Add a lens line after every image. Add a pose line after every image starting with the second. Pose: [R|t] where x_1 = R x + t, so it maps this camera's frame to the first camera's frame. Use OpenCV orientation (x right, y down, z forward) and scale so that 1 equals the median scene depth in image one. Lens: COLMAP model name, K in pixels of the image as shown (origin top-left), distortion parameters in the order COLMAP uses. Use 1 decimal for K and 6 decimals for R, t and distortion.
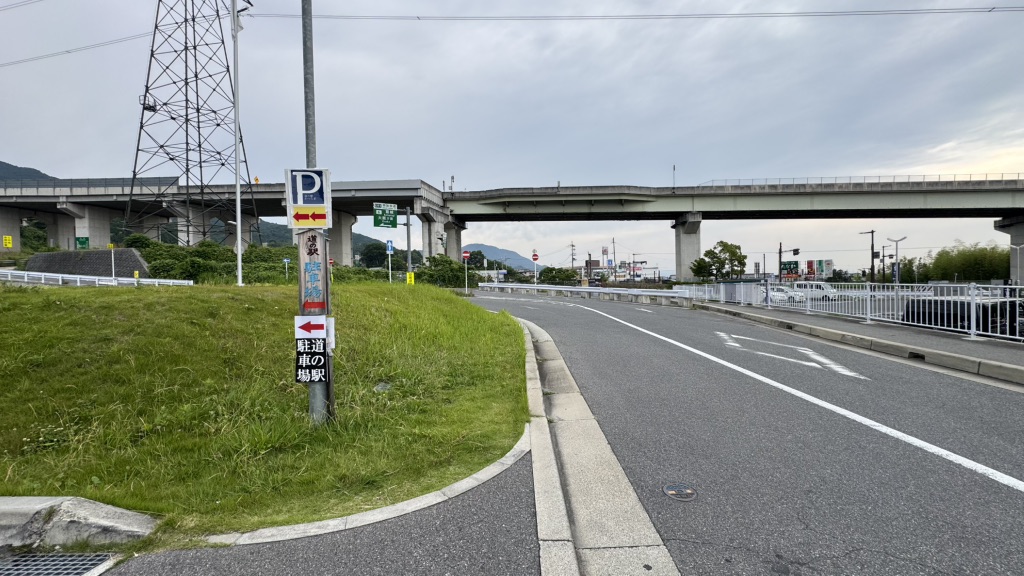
lens RADIAL K [[406.5, 0, 512.5], [0, 406.5, 288.1], [0, 0, 1]] dist [-0.002058, -0.000040]
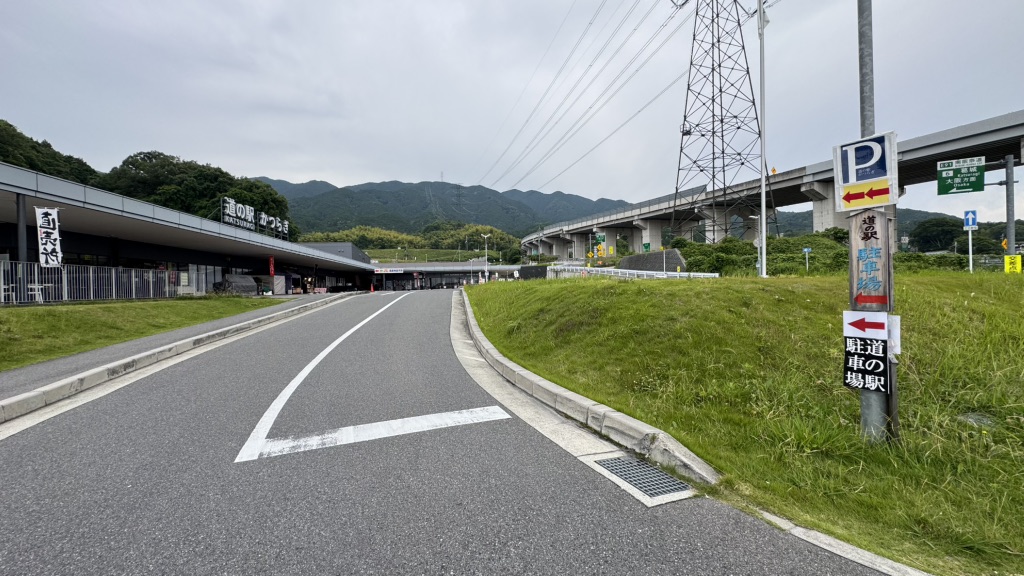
lens RADIAL K [[406.5, 0, 512.5], [0, 406.5, 288.1], [0, 0, 1]] dist [-0.002058, -0.000040]
pose [[0.426452, 0.015742, -0.904373, -0.003655], [0.002314, 0.999826, 0.018495, 0.000138], [0.904507, -0.009980, 0.426341, -0.002485]]
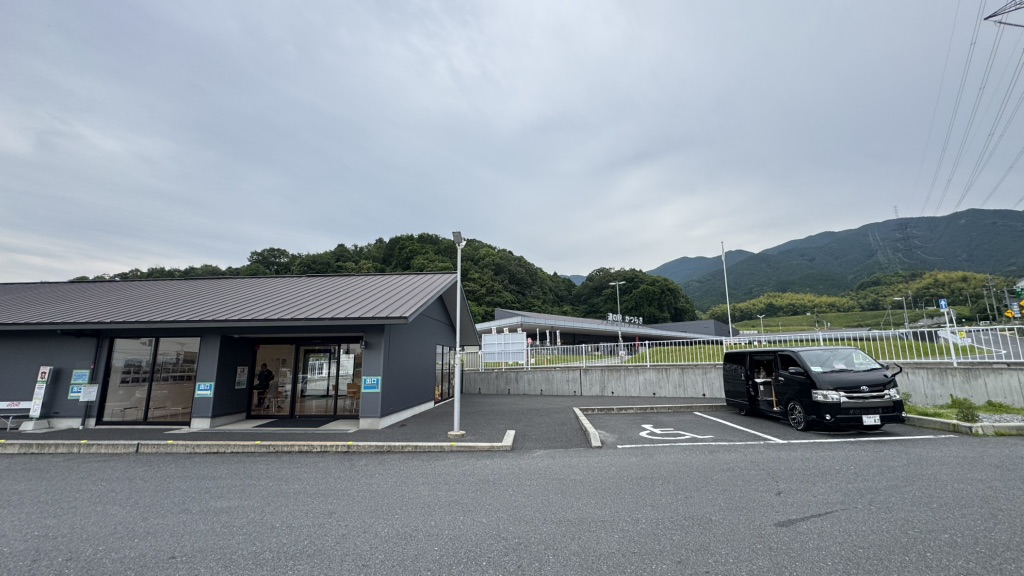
lens RADIAL K [[407.2, 0, 512.3], [0, 407.2, 288.4], [0, 0, 1]] dist [-0.003160, -0.000235]
pose [[-0.496558, -0.132154, -0.857884, 0.599871], [0.007981, 0.987605, -0.156757, 0.007771], [0.867967, -0.084686, -0.489348, 0.258641]]
